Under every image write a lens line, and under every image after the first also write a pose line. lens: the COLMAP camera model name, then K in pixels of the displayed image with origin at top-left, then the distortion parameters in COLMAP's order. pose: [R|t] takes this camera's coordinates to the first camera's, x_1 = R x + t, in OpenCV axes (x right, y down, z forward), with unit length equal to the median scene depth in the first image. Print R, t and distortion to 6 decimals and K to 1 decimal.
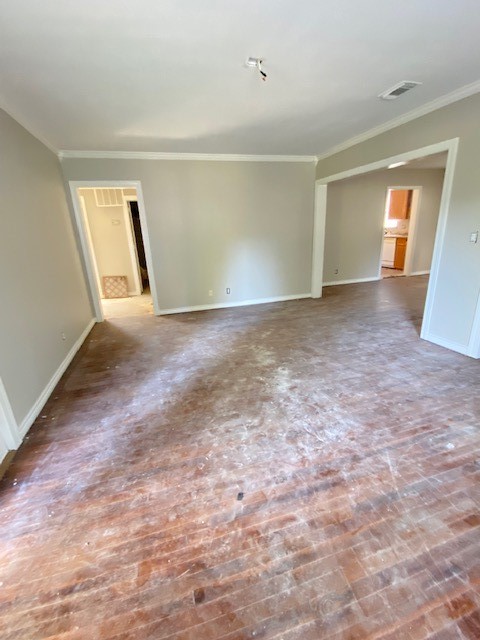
lens RADIAL K [[286.3, 0, 240.0], [0, 286.3, 320.0], [0, 0, 1]] dist [-0.002048, -0.000503]
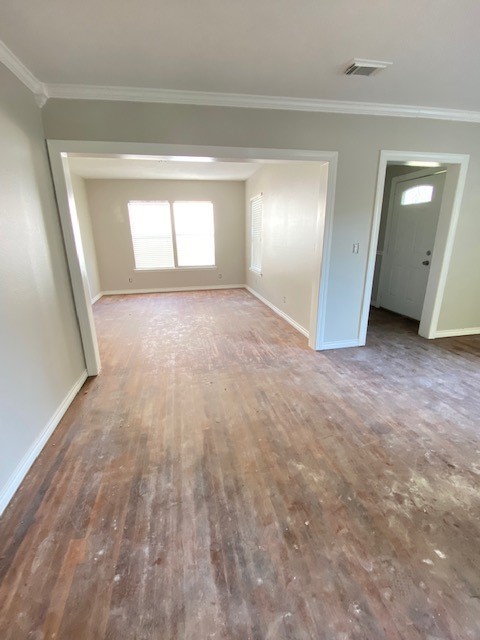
lens RADIAL K [[286.3, 0, 240.0], [0, 286.3, 320.0], [0, 0, 1]] dist [-0.002048, -0.000503]
pose [[0.100275, -0.246967, 0.963822, -0.335891], [0.314228, 0.926986, 0.204836, -0.338567], [-0.944037, 0.282320, 0.170558, 1.121378]]
